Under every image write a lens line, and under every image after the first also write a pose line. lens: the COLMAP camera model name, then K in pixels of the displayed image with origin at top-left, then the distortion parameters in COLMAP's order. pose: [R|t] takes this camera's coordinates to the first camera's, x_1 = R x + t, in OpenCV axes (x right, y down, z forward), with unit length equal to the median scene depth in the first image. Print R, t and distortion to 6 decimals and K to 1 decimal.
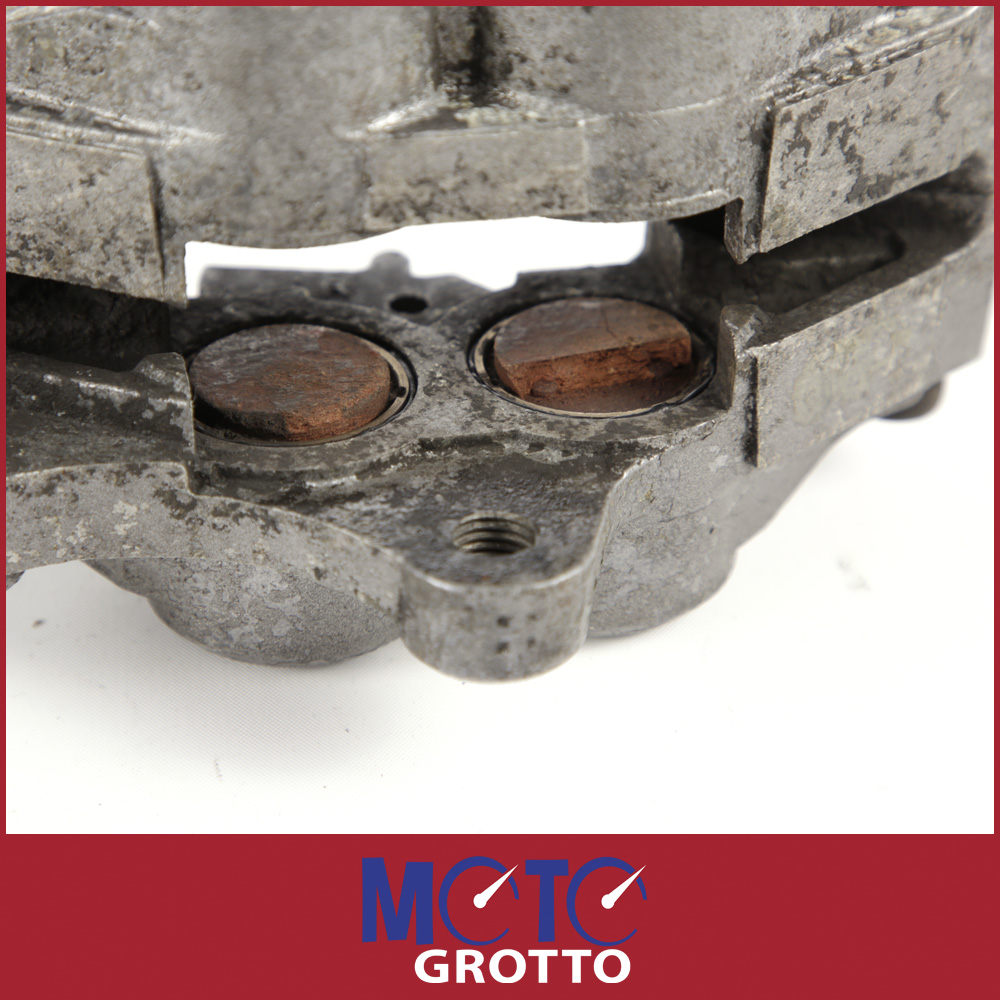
lens RADIAL K [[3260.2, 0, 500.0], [0, 3260.2, 500.0], [0, 0, 1]] dist [0.371211, -0.115292]
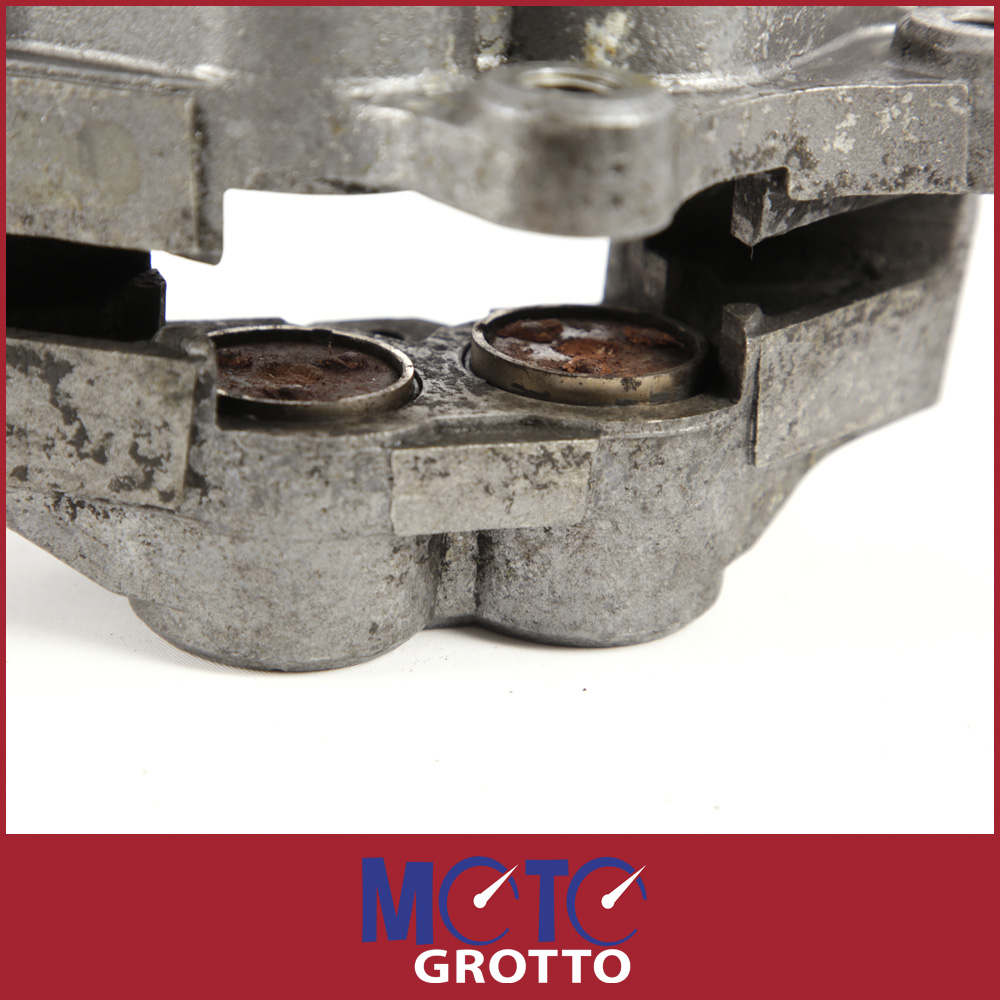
lens RADIAL K [[3260.2, 0, 500.0], [0, 3260.2, 500.0], [0, 0, 1]] dist [0.371211, -0.115292]
pose [[-0.867940, 0.123156, -0.481158, 0.476269], [0.298078, -0.645739, -0.702972, 0.610791], [-0.397278, -0.753560, 0.523753, 0.434768]]
